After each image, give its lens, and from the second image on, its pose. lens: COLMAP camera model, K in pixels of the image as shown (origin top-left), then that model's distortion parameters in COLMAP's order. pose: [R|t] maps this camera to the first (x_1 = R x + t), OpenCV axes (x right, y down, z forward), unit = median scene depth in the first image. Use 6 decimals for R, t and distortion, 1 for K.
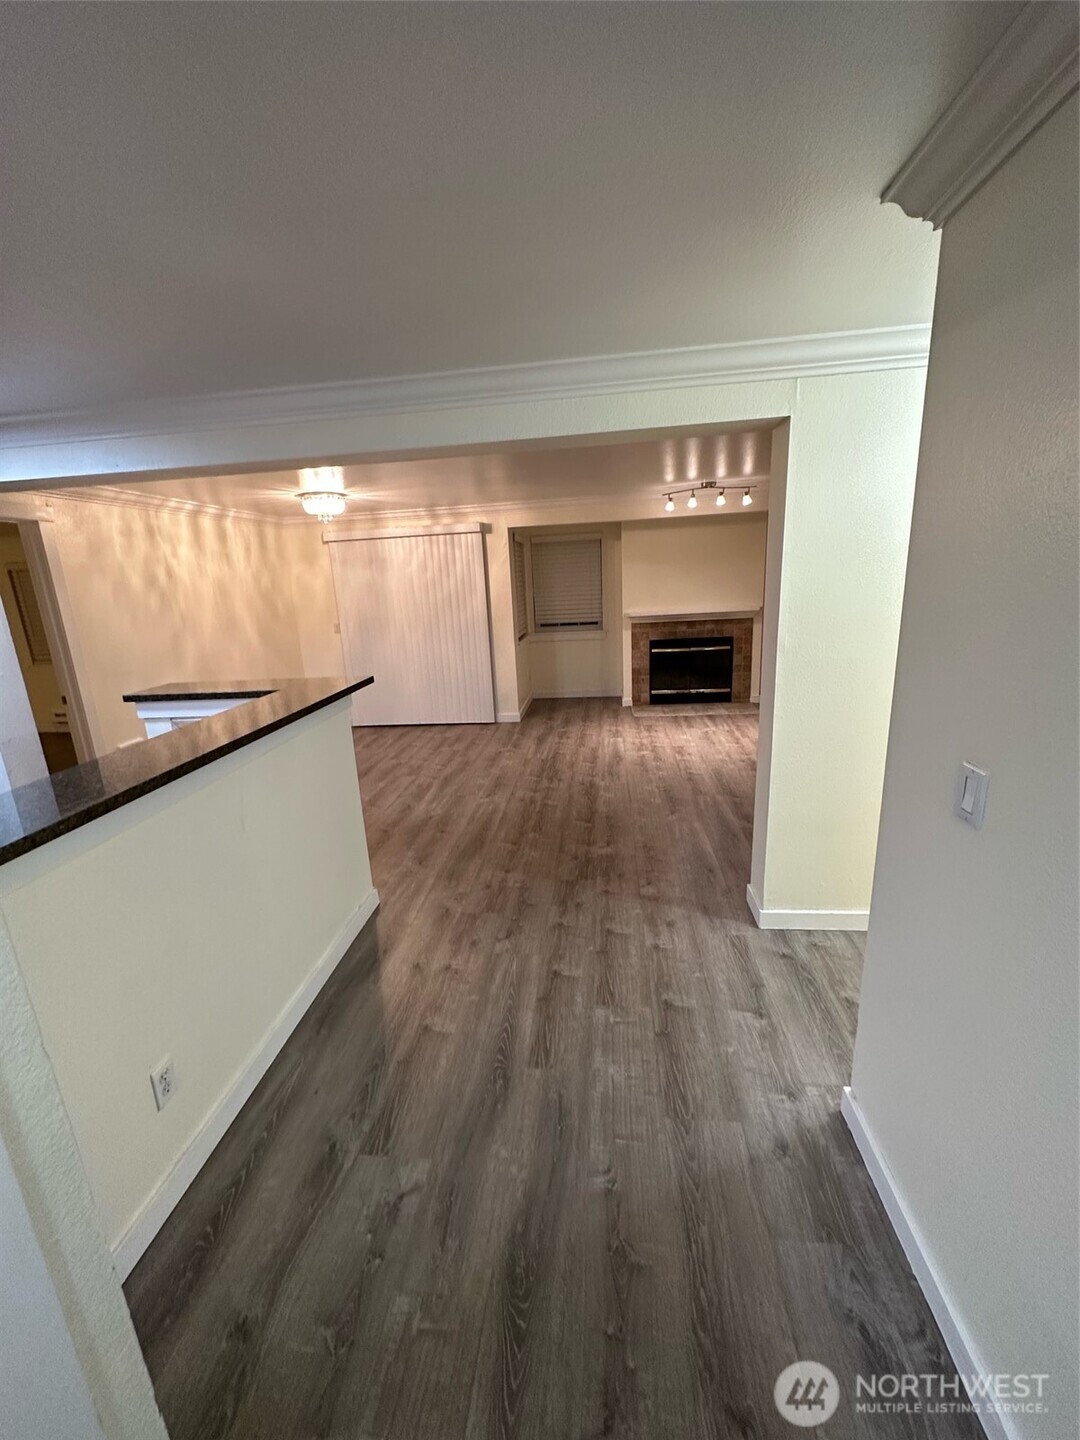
lens RADIAL K [[571.7, 0, 538.1], [0, 571.7, 723.0], [0, 0, 1]] dist [-0.002317, -0.000223]
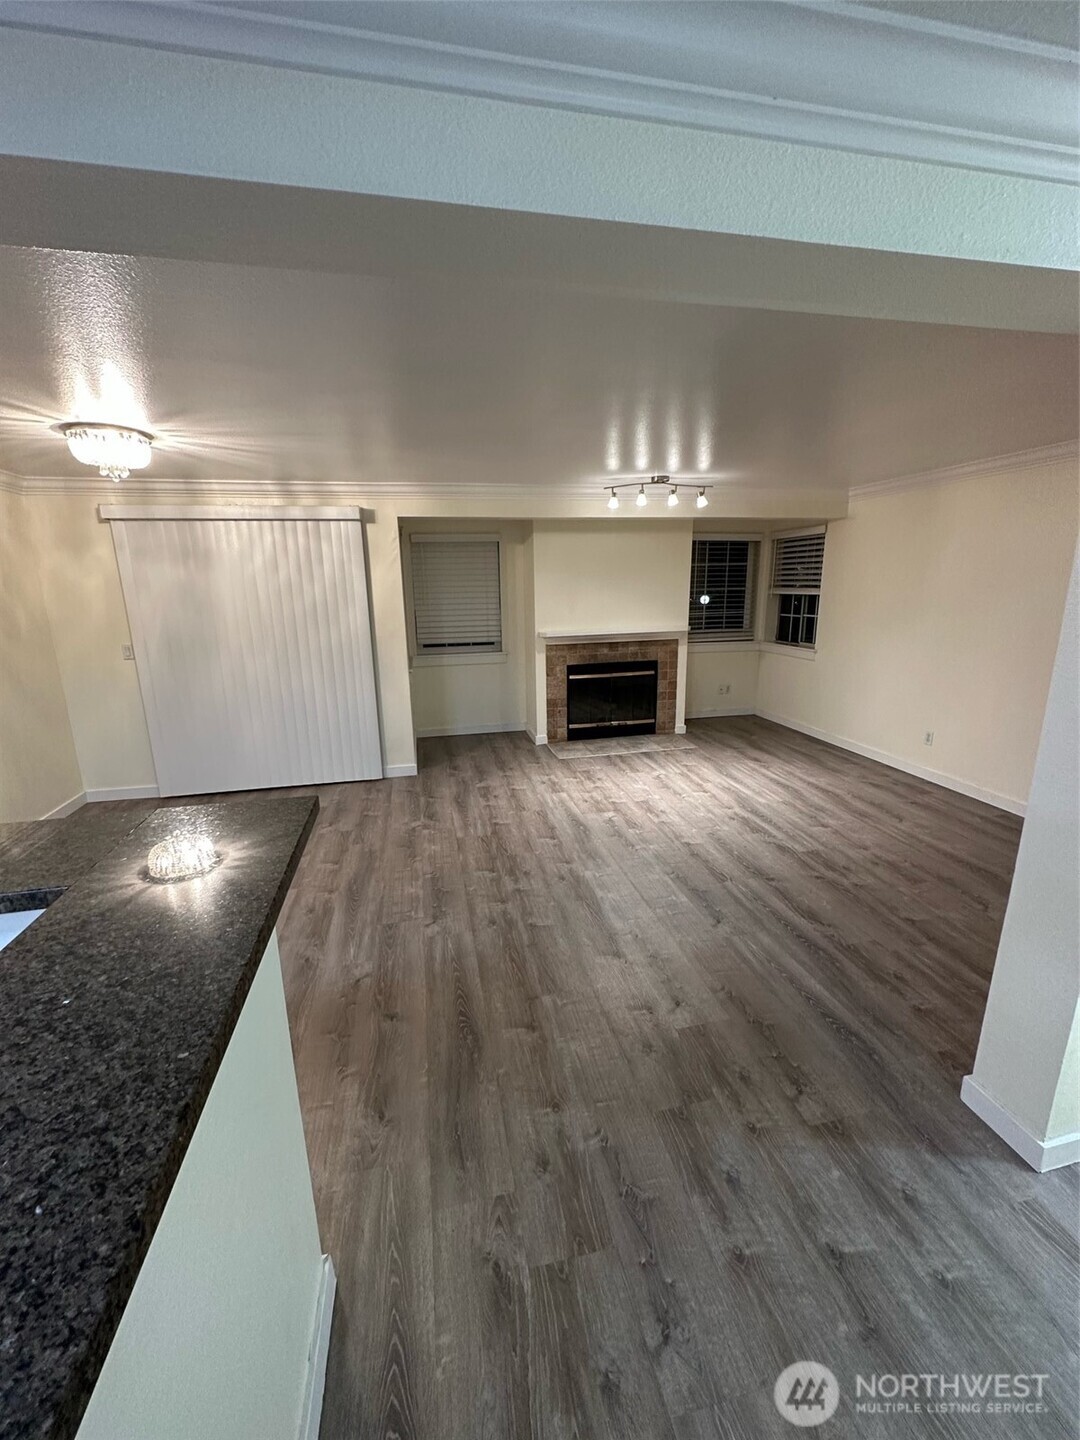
lens RADIAL K [[571.7, 0, 538.1], [0, 571.7, 723.0], [0, 0, 1]] dist [-0.002317, -0.000223]
pose [[0.948973, -0.042125, 0.312530, -0.122978], [0.048663, 0.998729, -0.013147, -0.057966], [-0.311579, 0.027685, 0.949817, 0.251512]]
